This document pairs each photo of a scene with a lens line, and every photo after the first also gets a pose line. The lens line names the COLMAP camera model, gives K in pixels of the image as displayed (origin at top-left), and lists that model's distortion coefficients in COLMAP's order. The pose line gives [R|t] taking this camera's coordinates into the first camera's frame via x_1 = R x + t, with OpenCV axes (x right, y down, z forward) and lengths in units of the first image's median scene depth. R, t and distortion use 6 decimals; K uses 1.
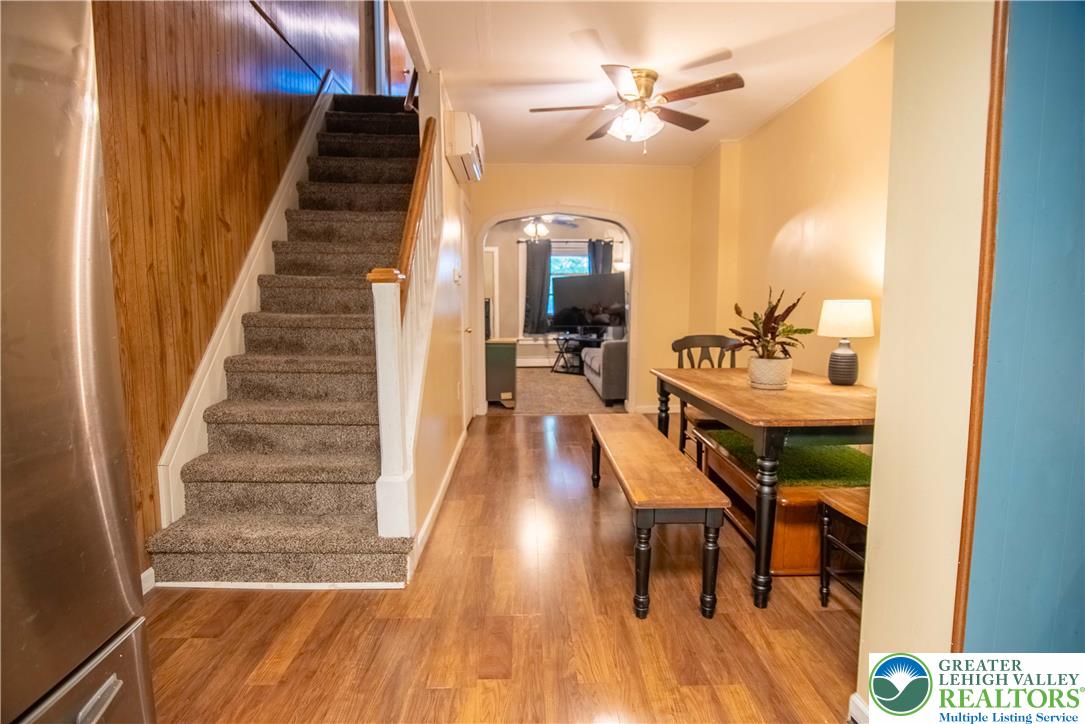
lens RADIAL K [[531.5, 0, 552.3], [0, 531.5, 358.7], [0, 0, 1]] dist [-0.021755, 0.000508]
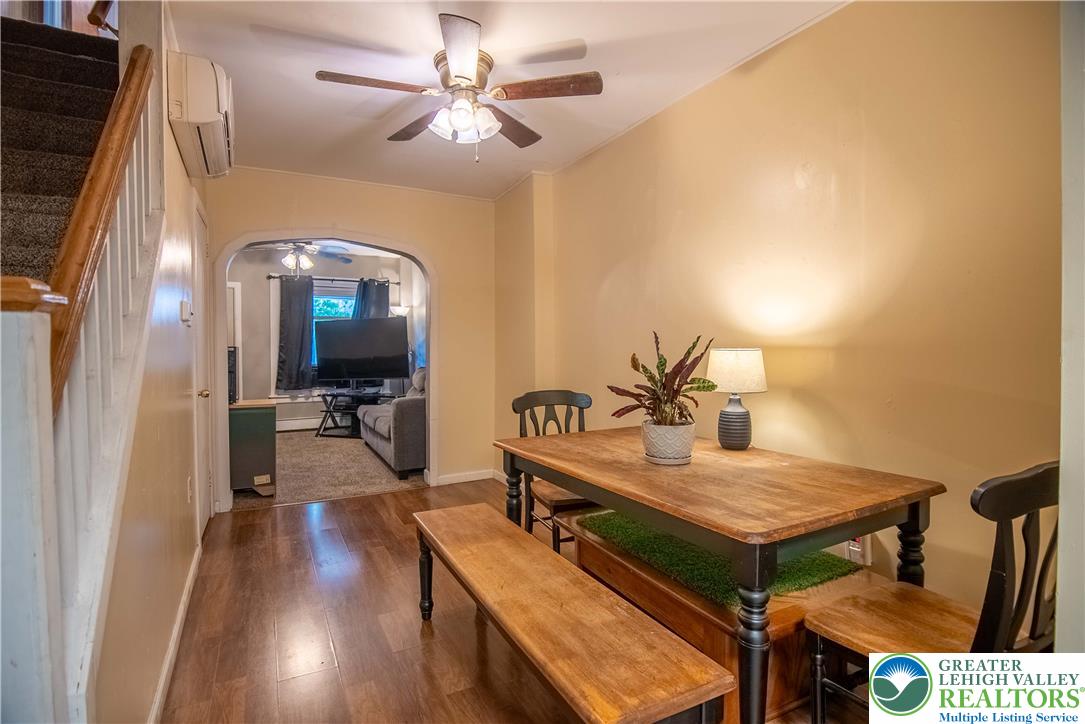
lens RADIAL K [[531.5, 0, 543.7], [0, 531.5, 360.4], [0, 0, 1]] dist [-0.021755, 0.000508]
pose [[0.907306, -0.011886, 0.420303, -0.047416], [0.047770, 0.996042, -0.074952, -0.024938], [-0.417748, 0.088083, 0.904283, 0.210174]]
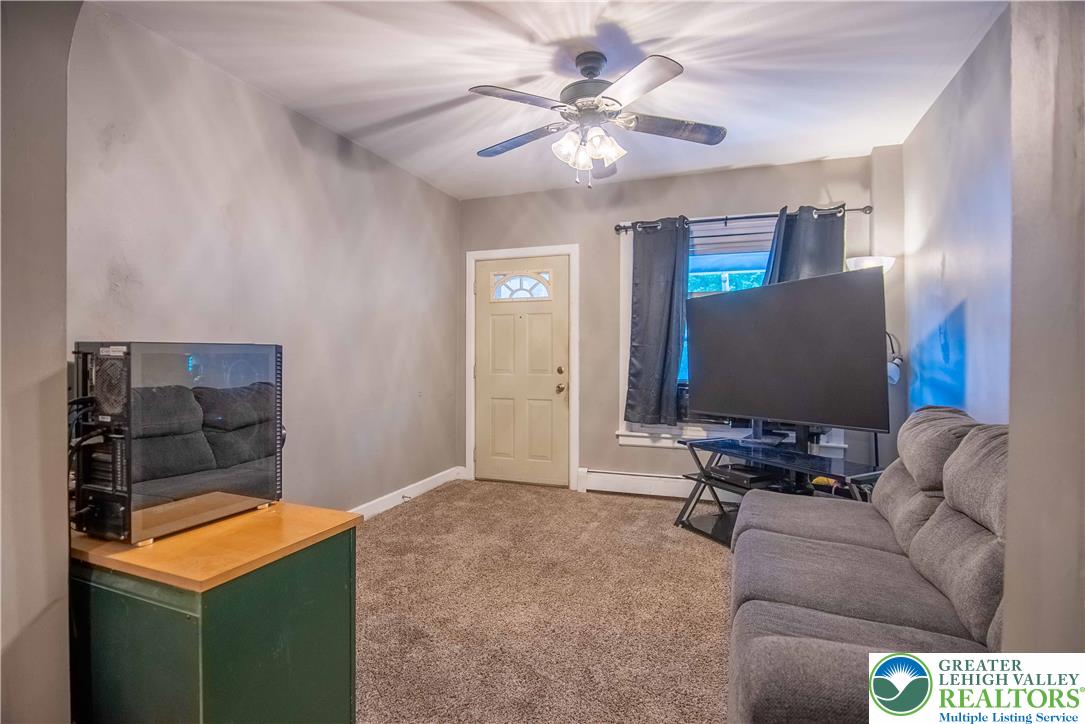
lens RADIAL K [[531.5, 0, 541.8], [0, 531.5, 361.9], [0, 0, 1]] dist [-0.021755, 0.000508]
pose [[0.918895, 0.007423, -0.394433, 0.122383], [-0.041654, 0.996060, -0.078293, -0.122170], [0.392298, 0.088373, 0.915583, 1.089709]]
